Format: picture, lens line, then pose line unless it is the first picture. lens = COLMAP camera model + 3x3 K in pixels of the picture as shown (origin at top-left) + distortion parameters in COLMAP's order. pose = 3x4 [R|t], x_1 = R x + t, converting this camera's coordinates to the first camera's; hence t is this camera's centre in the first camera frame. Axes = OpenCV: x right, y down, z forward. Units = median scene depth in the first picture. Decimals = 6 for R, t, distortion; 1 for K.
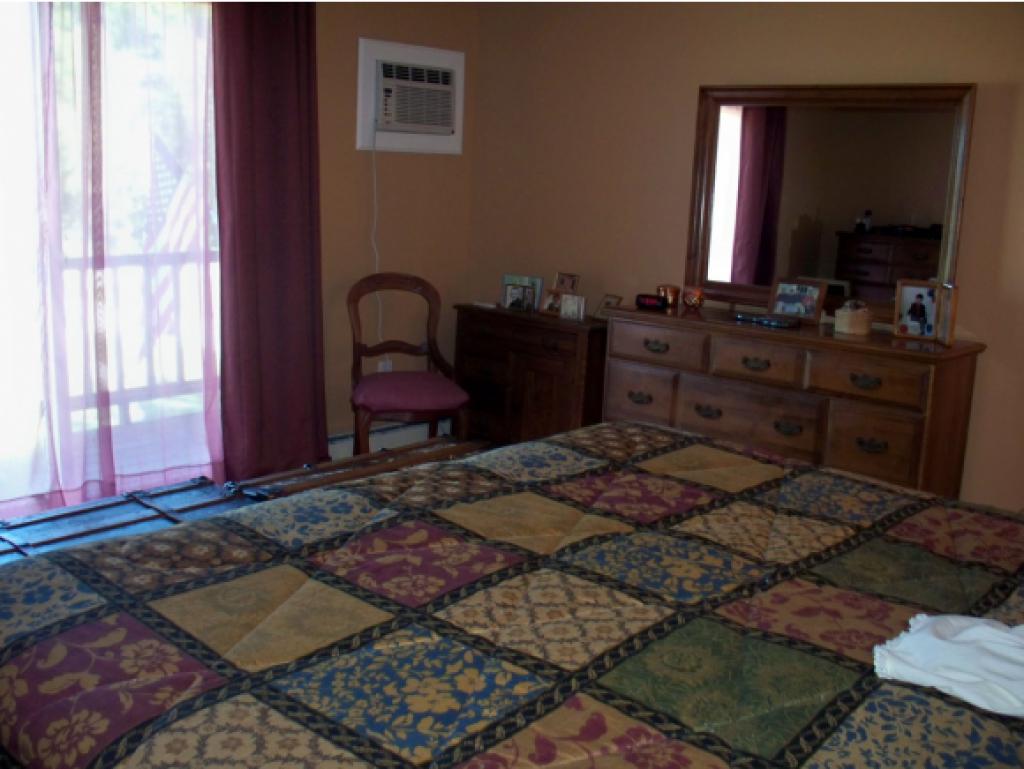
lens RADIAL K [[1079.0, 0, 511.4], [0, 1079.0, 398.8], [0, 0, 1]] dist [-0.214940, 0.247771]
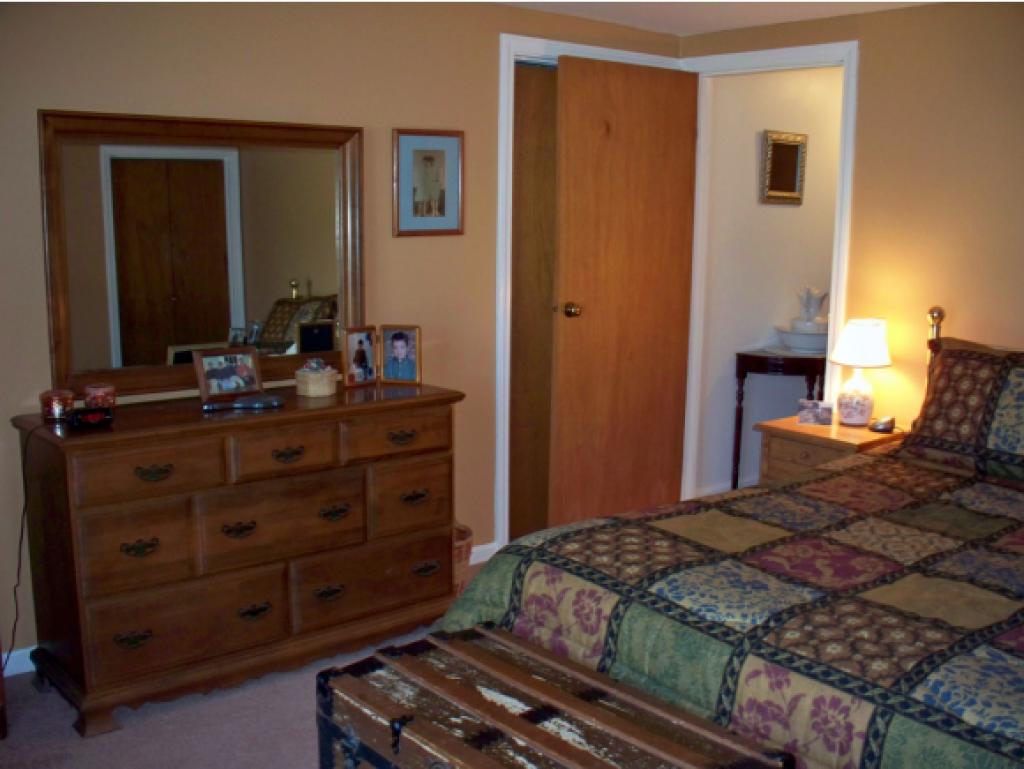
lens RADIAL K [[1079.0, 0, 511.4], [0, 1079.0, 398.8], [0, 0, 1]] dist [-0.214940, 0.247771]
pose [[0.133714, -0.207159, 0.969126, -0.881214], [0.188539, 0.965365, 0.180341, -0.306357], [-0.972920, 0.158604, 0.168141, 1.065690]]
